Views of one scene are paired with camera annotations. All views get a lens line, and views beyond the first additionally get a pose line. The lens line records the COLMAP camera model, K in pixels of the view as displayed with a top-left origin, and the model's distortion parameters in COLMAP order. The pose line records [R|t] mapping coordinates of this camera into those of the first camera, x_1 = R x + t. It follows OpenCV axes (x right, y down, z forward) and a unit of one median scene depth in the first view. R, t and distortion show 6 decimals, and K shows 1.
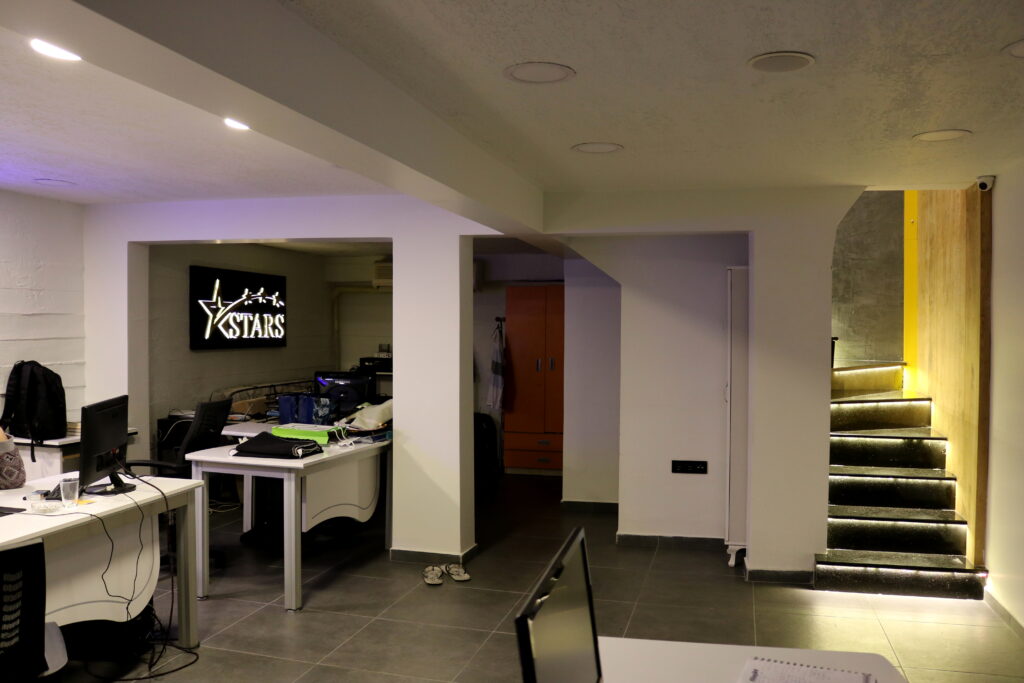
lens RADIAL K [[844.0, 0, 512.1], [0, 844.0, 340.4], [0, 0, 1]] dist [-0.160424, 0.129093]
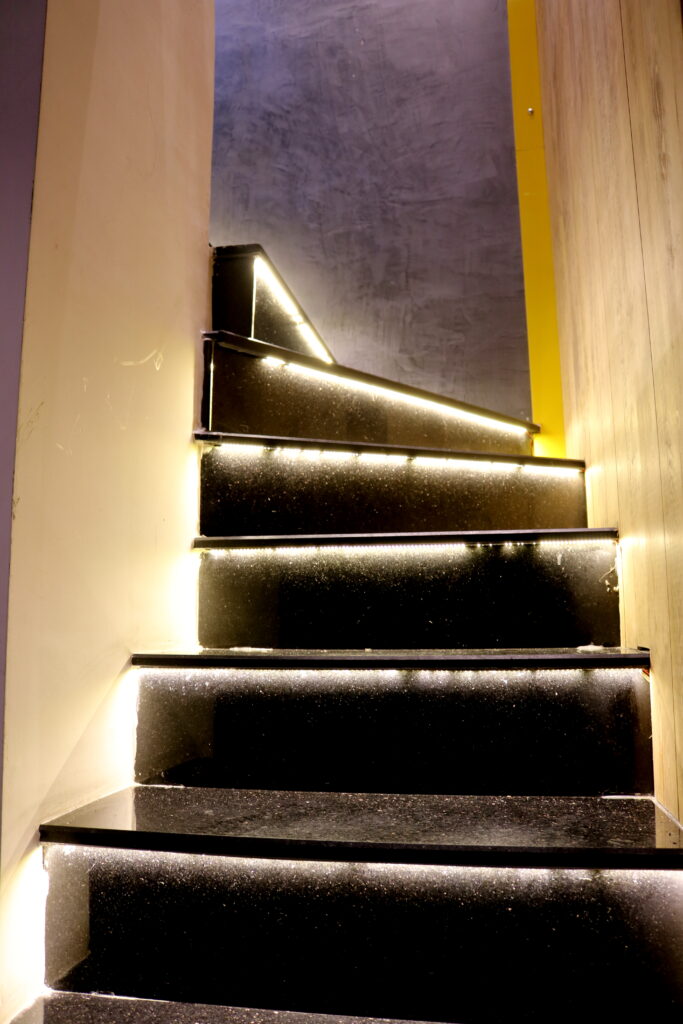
lens RADIAL K [[844.0, 0, 351.1], [0, 844.0, 511.1], [0, 0, 1]] dist [-0.160424, 0.129093]
pose [[0.994943, -0.003305, 0.100384, 0.382891], [0.018633, 0.988183, -0.152144, 0.142806], [-0.098695, 0.153245, 0.983247, 0.670898]]
